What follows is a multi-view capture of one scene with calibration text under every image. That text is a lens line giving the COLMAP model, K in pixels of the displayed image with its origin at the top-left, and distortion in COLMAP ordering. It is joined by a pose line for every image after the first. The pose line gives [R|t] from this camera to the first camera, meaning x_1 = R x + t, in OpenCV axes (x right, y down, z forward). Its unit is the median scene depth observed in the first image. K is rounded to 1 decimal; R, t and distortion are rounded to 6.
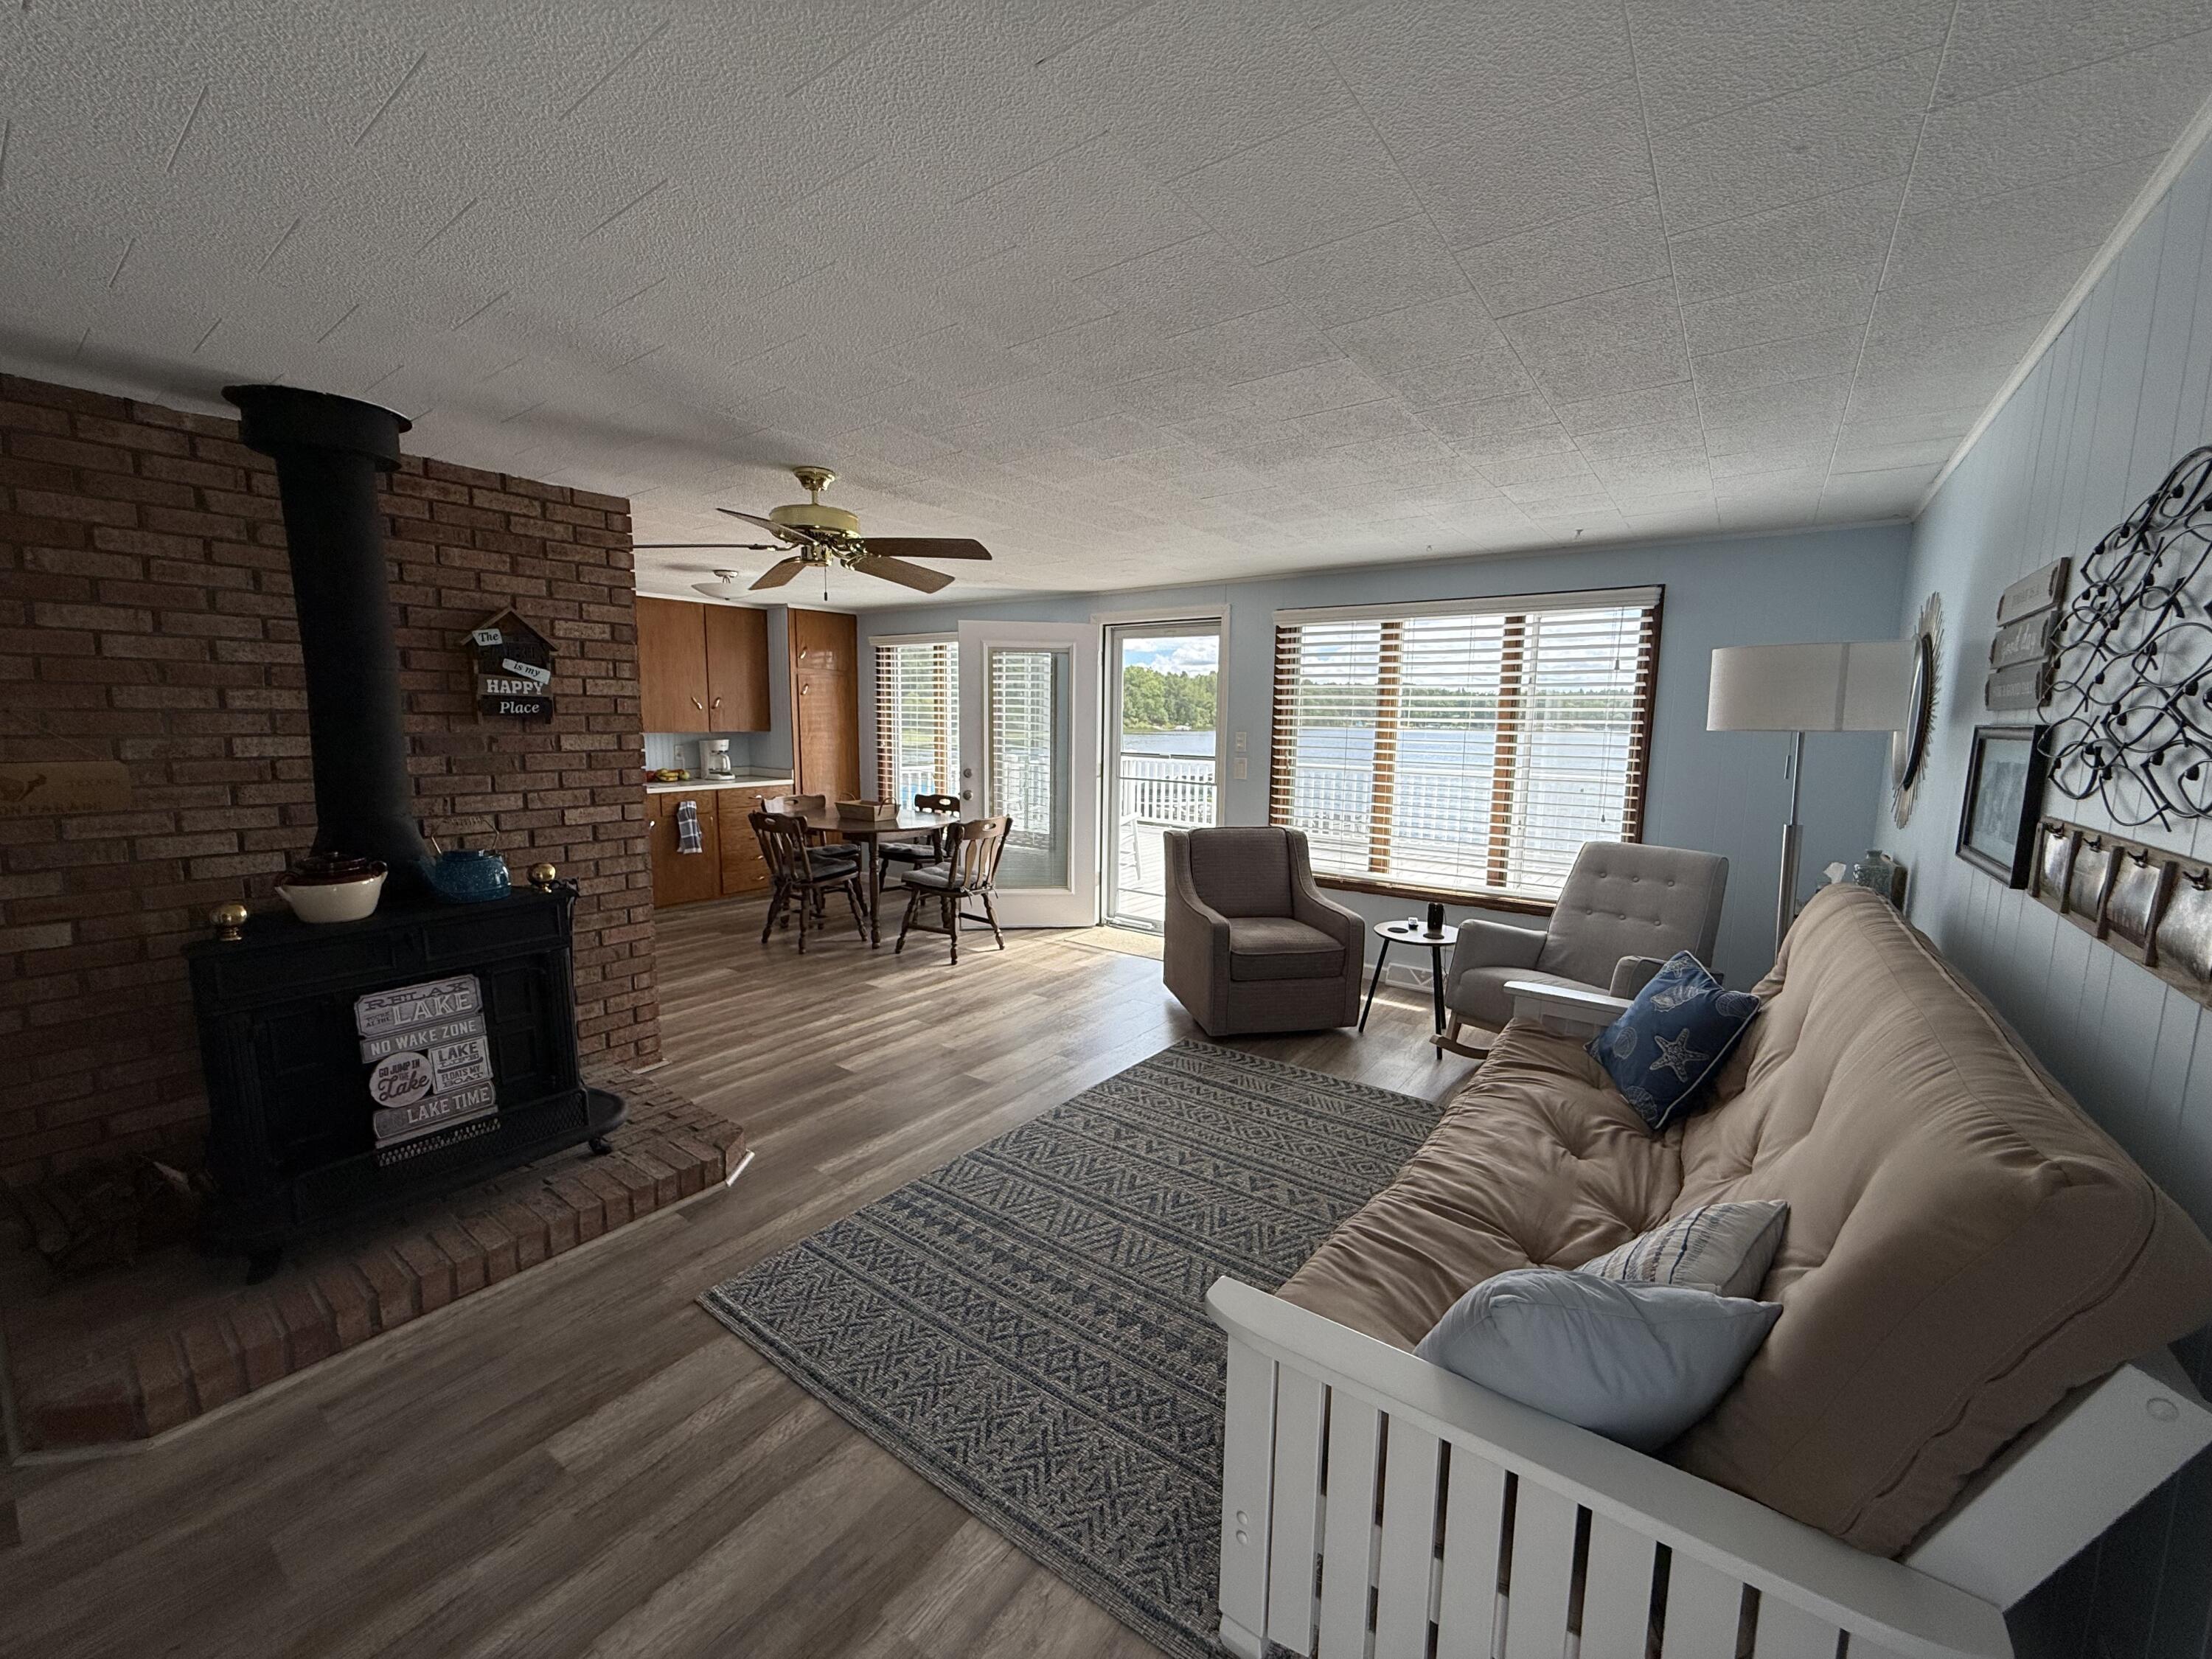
lens RADIAL K [[879.0, 0, 1105.7], [0, 879.0, 830.8], [0, 0, 1]] dist [0.000417, 0.000146]
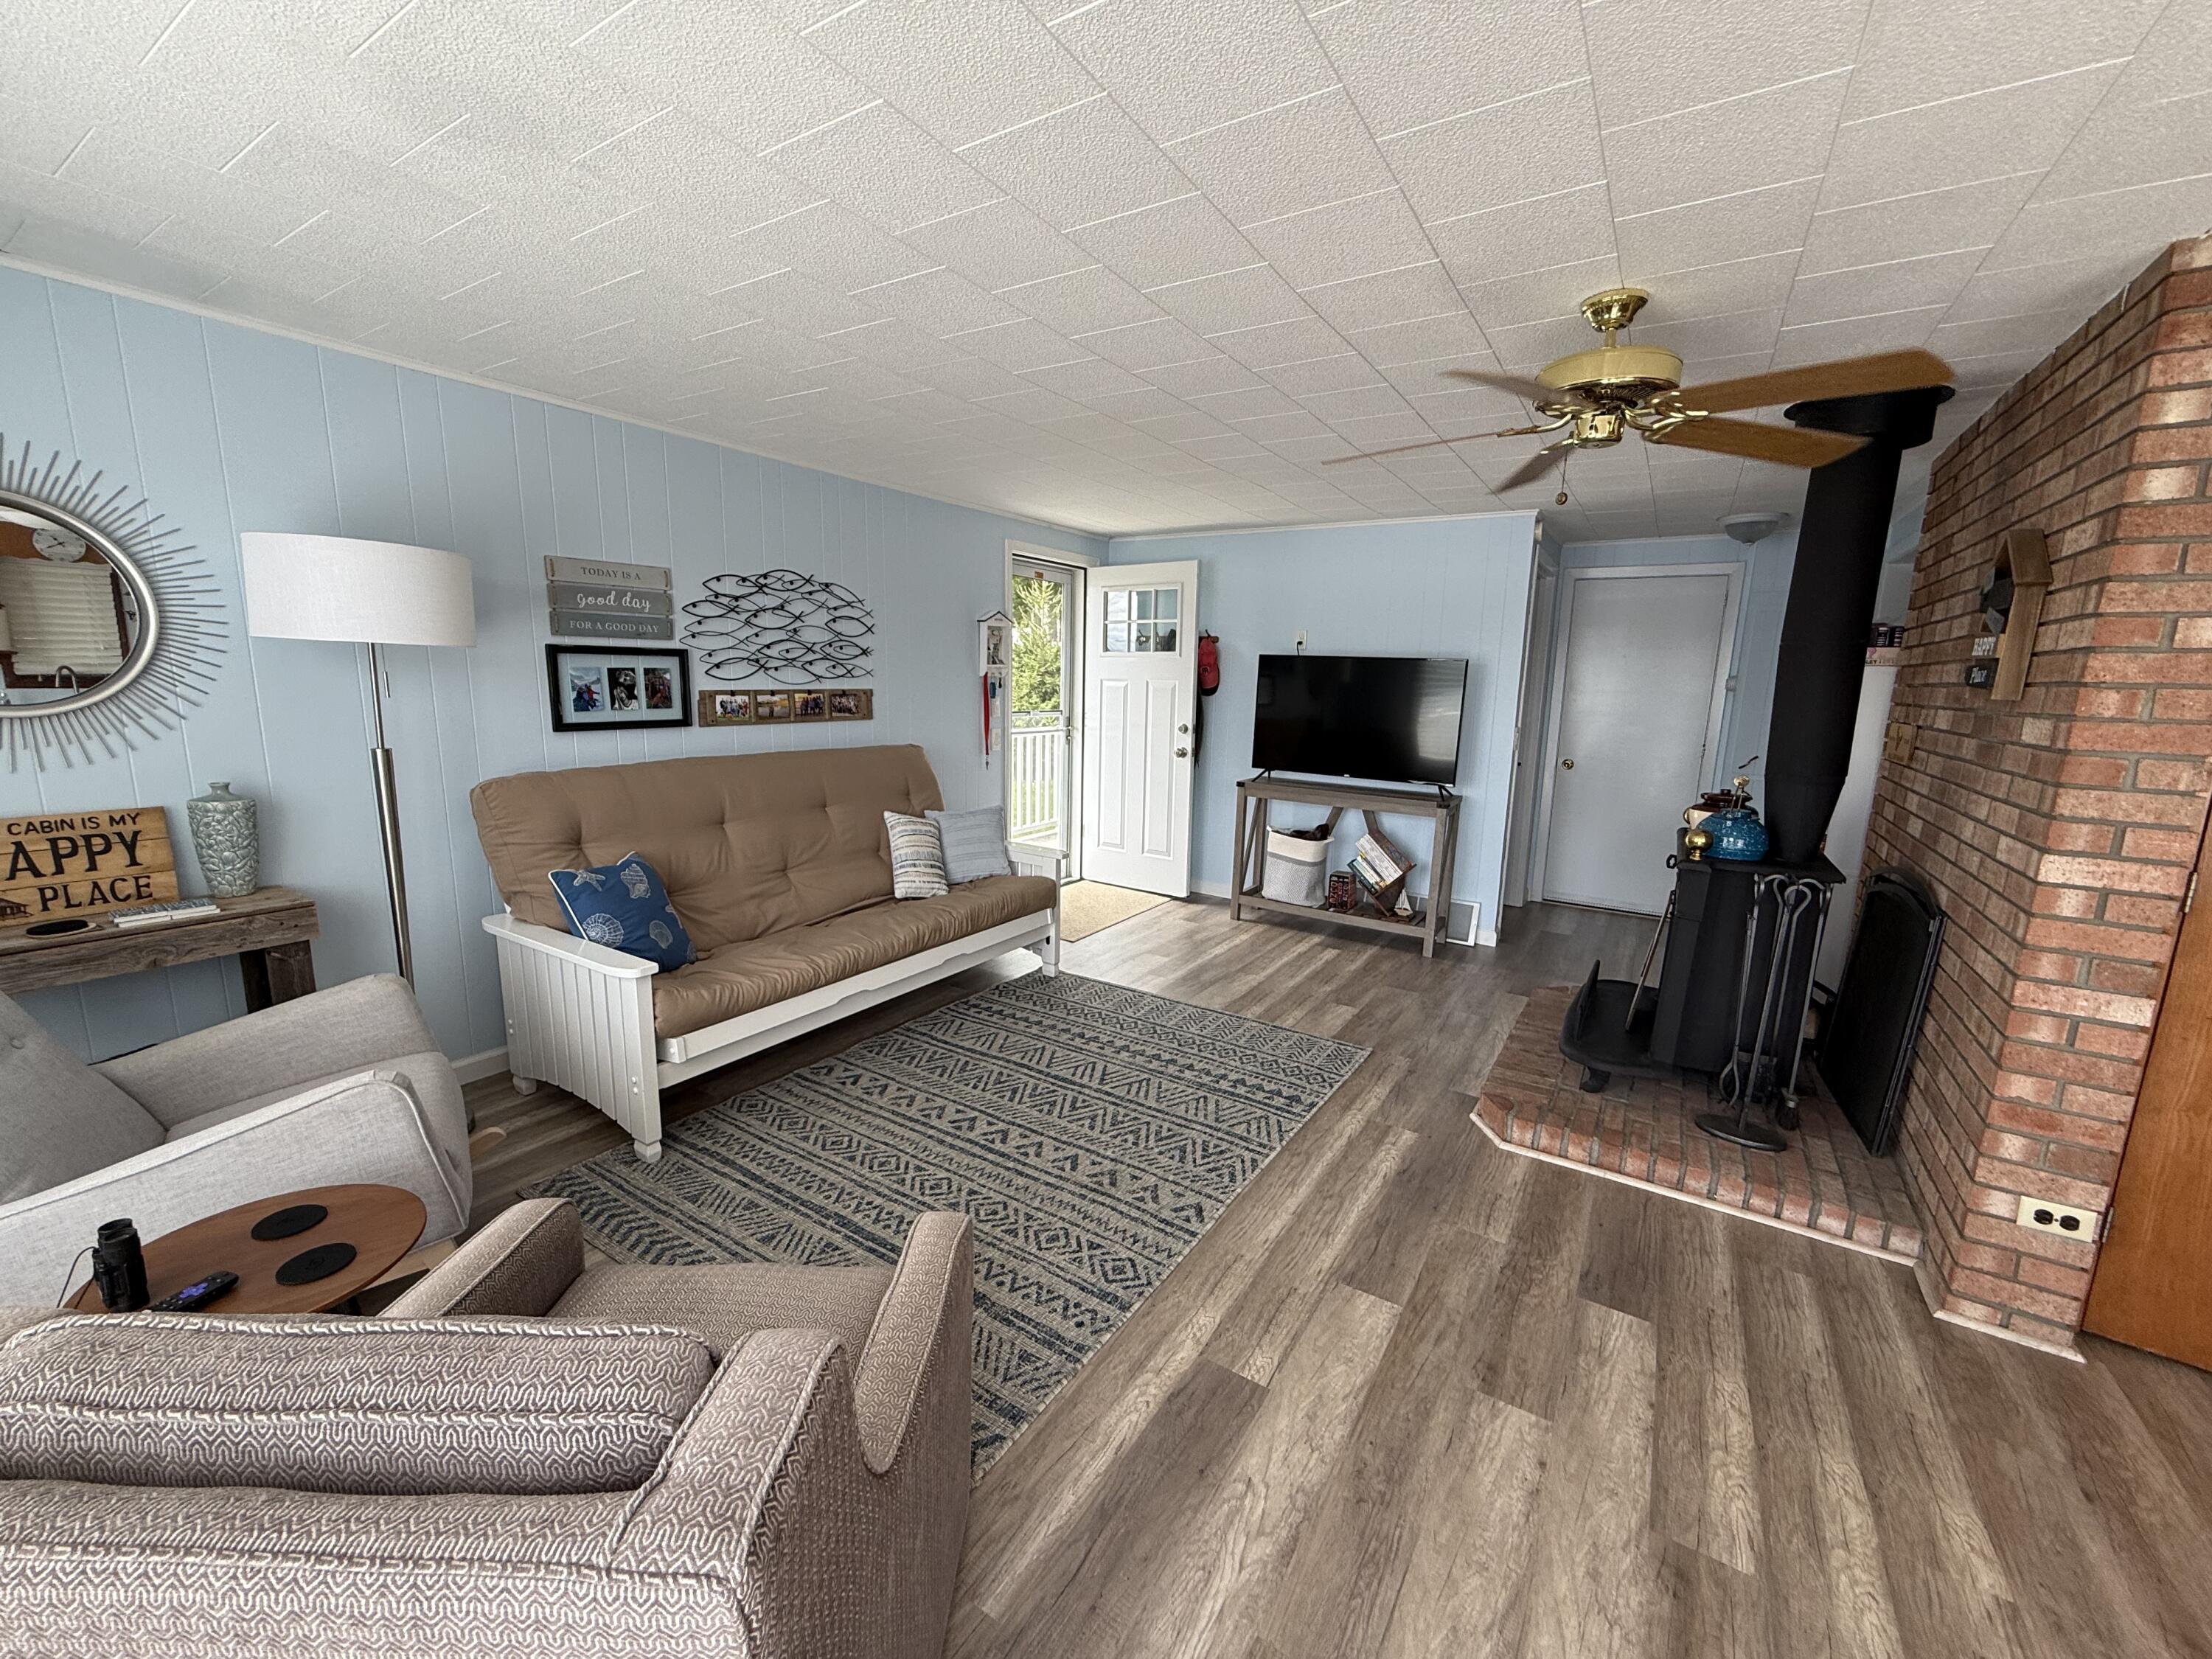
lens RADIAL K [[879.0, 0, 1109.1], [0, 879.0, 832.3], [0, 0, 1]] dist [0.000417, 0.000146]
pose [[-0.997223, -0.026490, -0.069609, 0.079592], [-0.046377, 0.952164, 0.302049, -0.194821], [0.058278, 0.304439, -0.950748, 1.621837]]
